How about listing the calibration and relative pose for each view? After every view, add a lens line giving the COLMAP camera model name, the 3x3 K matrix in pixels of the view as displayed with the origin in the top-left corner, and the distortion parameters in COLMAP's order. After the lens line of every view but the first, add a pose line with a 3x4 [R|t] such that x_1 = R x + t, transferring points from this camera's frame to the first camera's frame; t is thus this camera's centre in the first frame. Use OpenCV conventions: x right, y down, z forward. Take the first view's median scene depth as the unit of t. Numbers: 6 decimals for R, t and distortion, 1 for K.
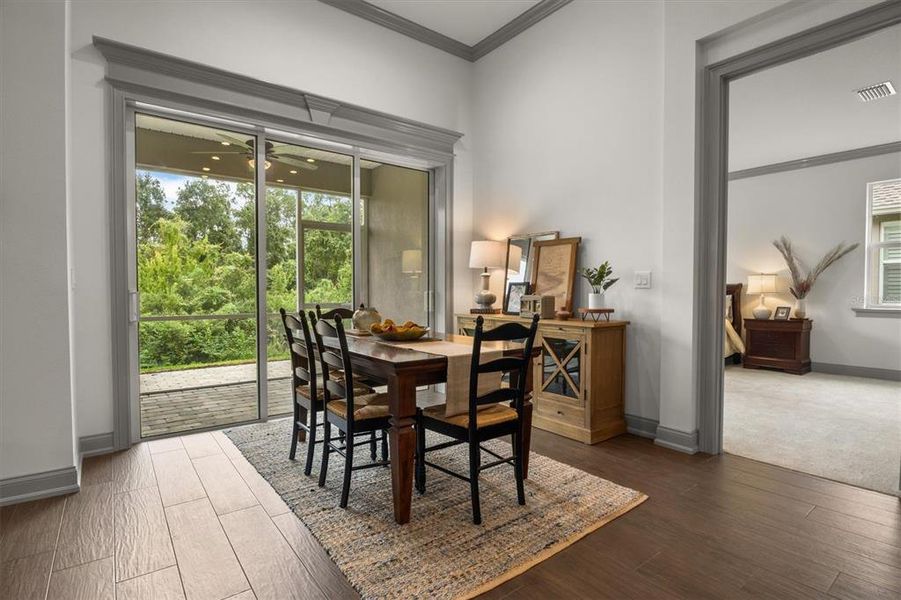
lens RADIAL K [[449.8, 0, 452.0], [0, 449.8, 303.6], [0, 0, 1]] dist [-0.012943, -0.001860]
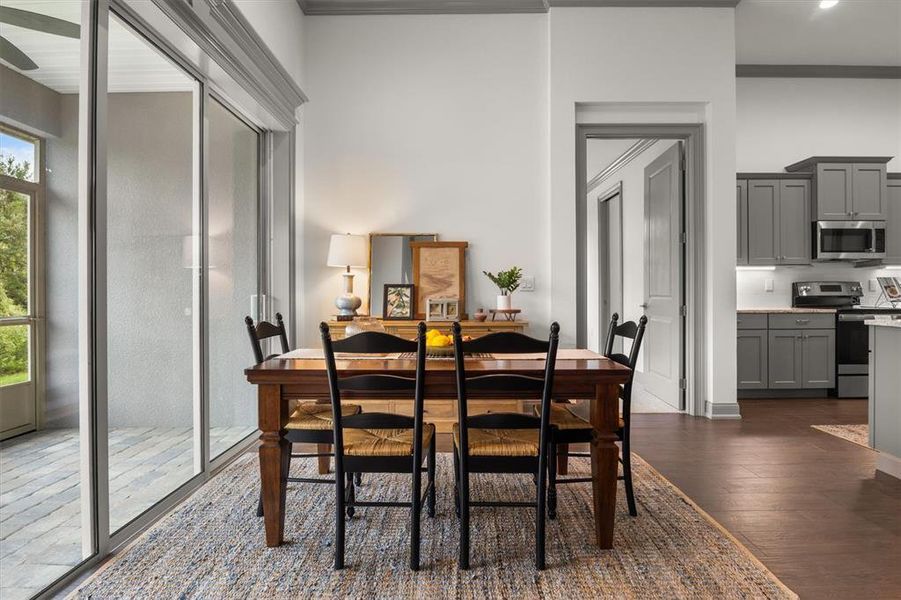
lens RADIAL K [[460.8, 0, 456.1], [0, 460.8, 293.8], [0, 0, 1]] dist [-0.008039, -0.004749]
pose [[0.608076, -0.003537, 0.793871, -0.573580], [0.024755, 0.999588, -0.014508, -0.011720], [-0.793493, 0.028474, 0.607913, 0.363124]]
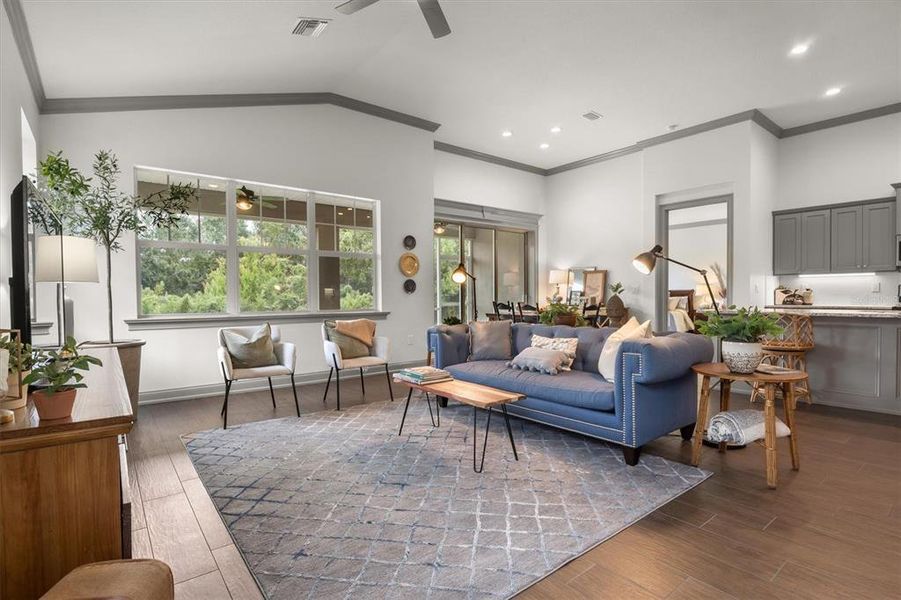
lens RADIAL K [[449.8, 0, 444.6], [0, 449.8, 301.9], [0, 0, 1]] dist [-0.012943, -0.001860]
pose [[0.999975, -0.006994, 0.001029, -0.504213], [0.007006, 0.999902, -0.012147, 0.028620], [-0.000944, 0.012154, 0.999926, -1.178204]]
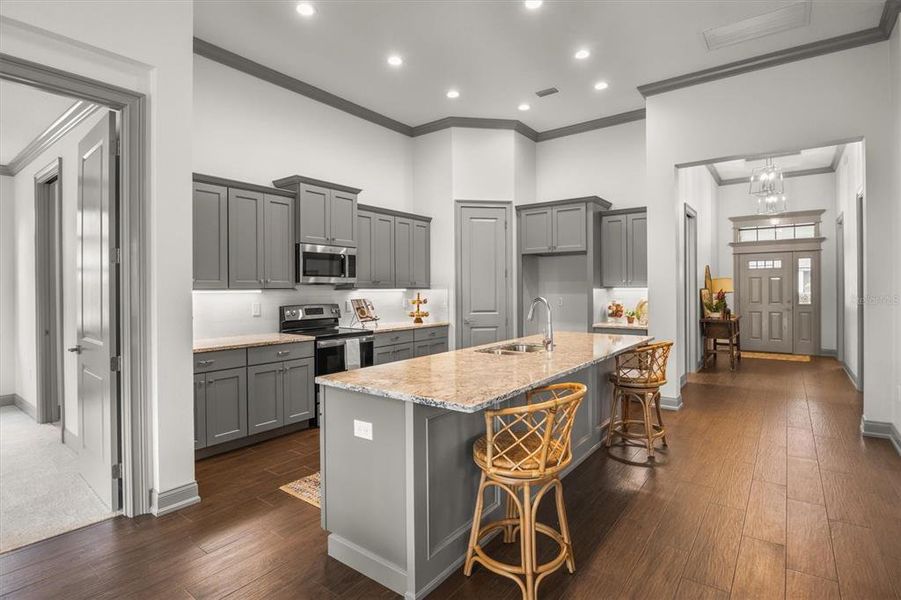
lens RADIAL K [[449.8, 0, 452.5], [0, 449.8, 290.4], [0, 0, 1]] dist [-0.012943, -0.001860]
pose [[-0.270462, -0.002643, 0.962727, -0.209895], [0.030568, 0.999468, 0.011332, -0.083907], [-0.962245, 0.032493, -0.270237, 0.270048]]
